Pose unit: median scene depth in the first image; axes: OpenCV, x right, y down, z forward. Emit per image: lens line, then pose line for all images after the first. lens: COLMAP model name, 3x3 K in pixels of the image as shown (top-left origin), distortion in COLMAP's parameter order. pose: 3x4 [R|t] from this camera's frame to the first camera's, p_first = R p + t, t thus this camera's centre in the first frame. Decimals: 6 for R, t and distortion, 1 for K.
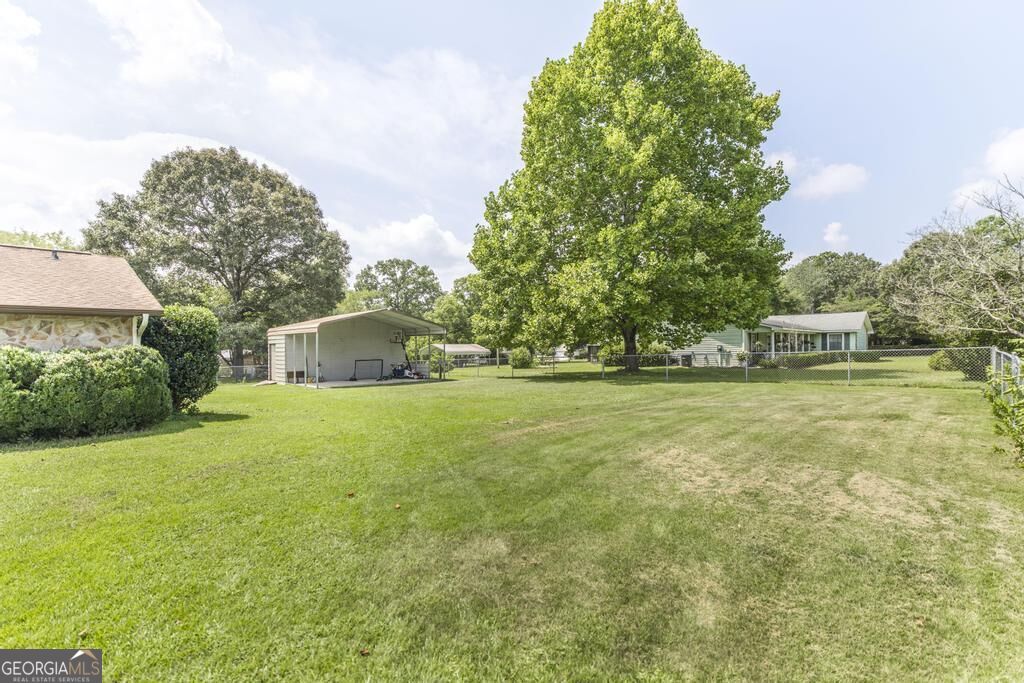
lens RADIAL K [[479.8, 0, 518.6], [0, 479.8, 336.5], [0, 0, 1]] dist [-0.001657, 0.001362]
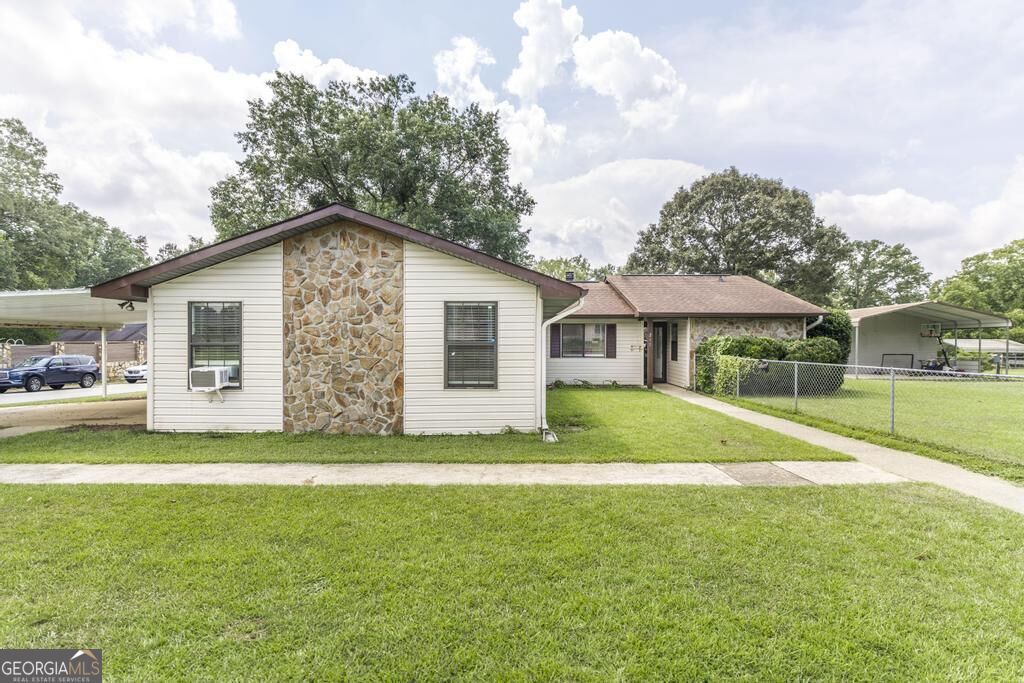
lens RADIAL K [[493.5, 0, 513.7], [0, 493.5, 341.7], [0, 0, 1]] dist [0.004901, 0.003087]
pose [[0.691454, 0.011373, -0.722331, -0.096809], [0.005178, 0.999772, 0.020698, -0.001188], [0.722402, -0.018052, 0.691238, -0.213854]]
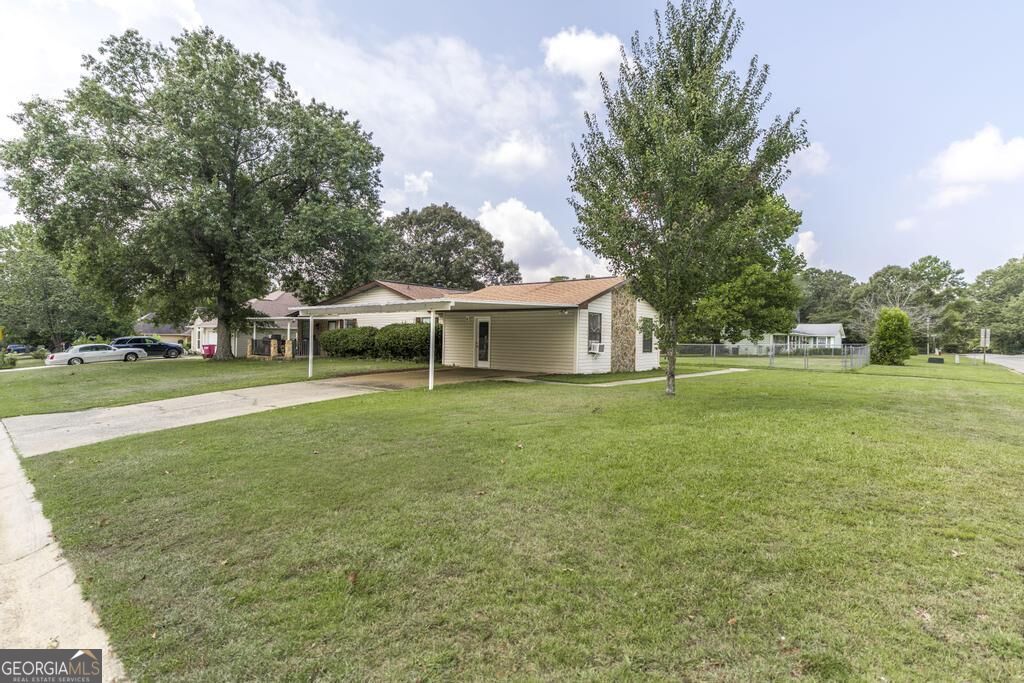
lens RADIAL K [[526.2, 0, 517.0], [0, 526.2, 337.9], [0, 0, 1]] dist [-0.012088, 0.000045]
pose [[0.996849, 0.032940, 0.072165, -0.508489], [-0.034104, 0.999306, 0.014954, 0.004946], [-0.071622, -0.017368, 0.997281, -0.713309]]
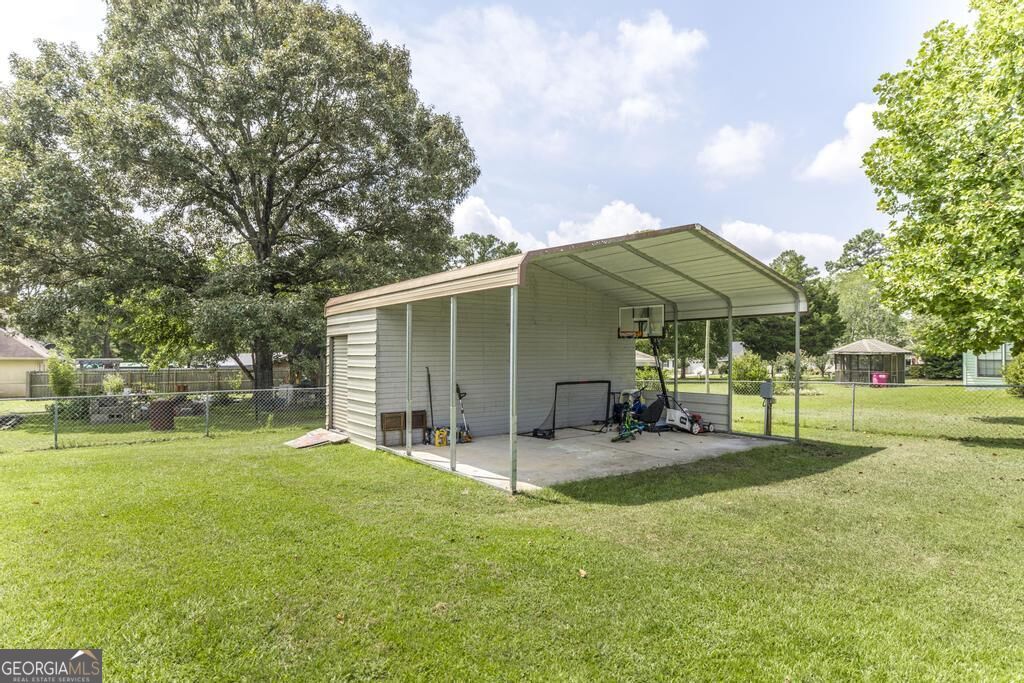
lens RADIAL K [[556.1, 0, 514.6], [0, 556.1, 341.9], [0, 0, 1]] dist [-0.005379, -0.001067]
pose [[0.992636, 0.012657, -0.120470, -0.245928], [-0.012913, 0.999916, -0.001340, 0.014397], [0.120443, 0.002885, 0.992716, 0.441984]]
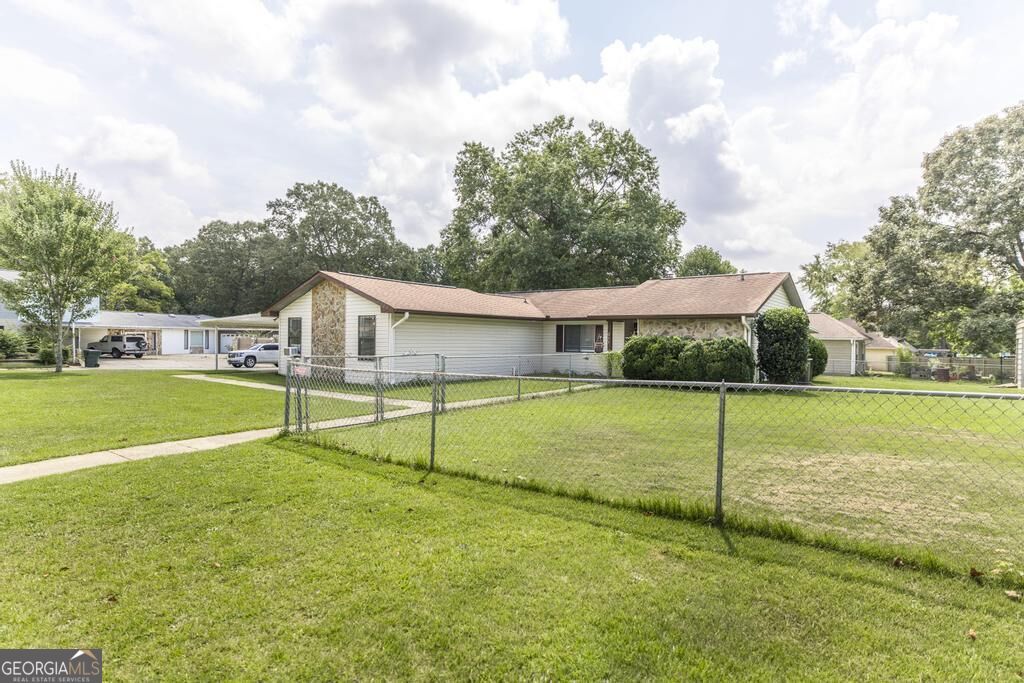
lens RADIAL K [[525.9, 0, 523.1], [0, 525.9, 353.3], [0, 0, 1]] dist [0.011805, -0.000157]
pose [[0.118330, 0.039172, -0.992201, 0.231593], [0.003943, 0.999195, 0.039918, 0.000299], [0.992967, -0.008636, 0.118080, 0.033661]]
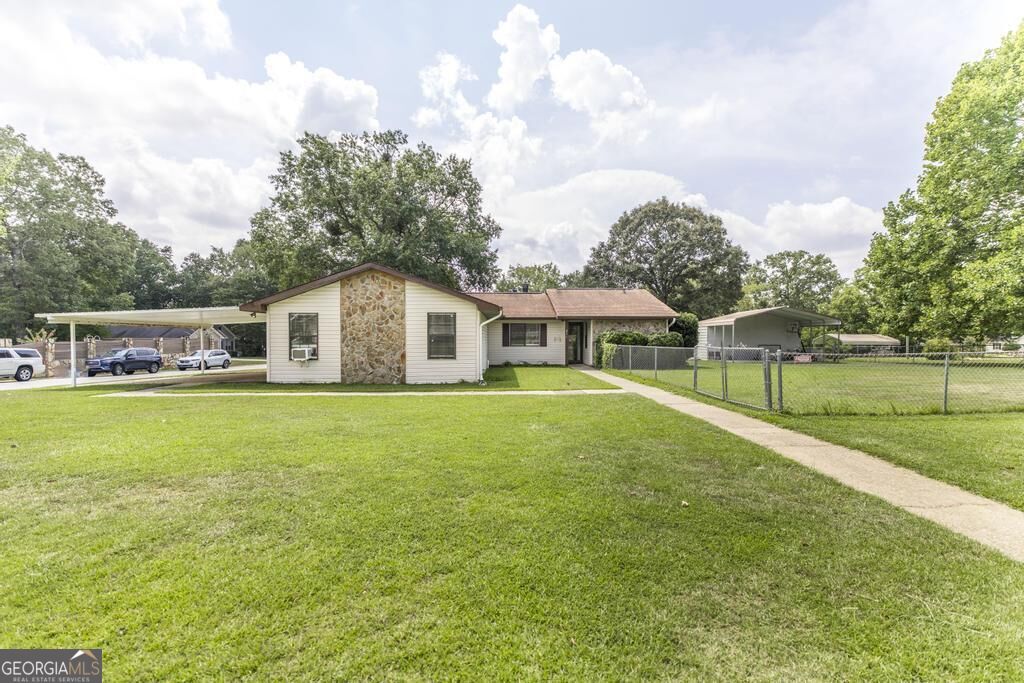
lens RADIAL K [[458.5, 0, 507.8], [0, 458.5, 352.5], [0, 0, 1]] dist [0.000449, -0.001955]
pose [[0.706145, 0.031425, -0.707370, 0.059551], [0.006899, 0.998662, 0.051252, -0.000612], [0.708034, -0.041071, 0.704983, -0.319415]]
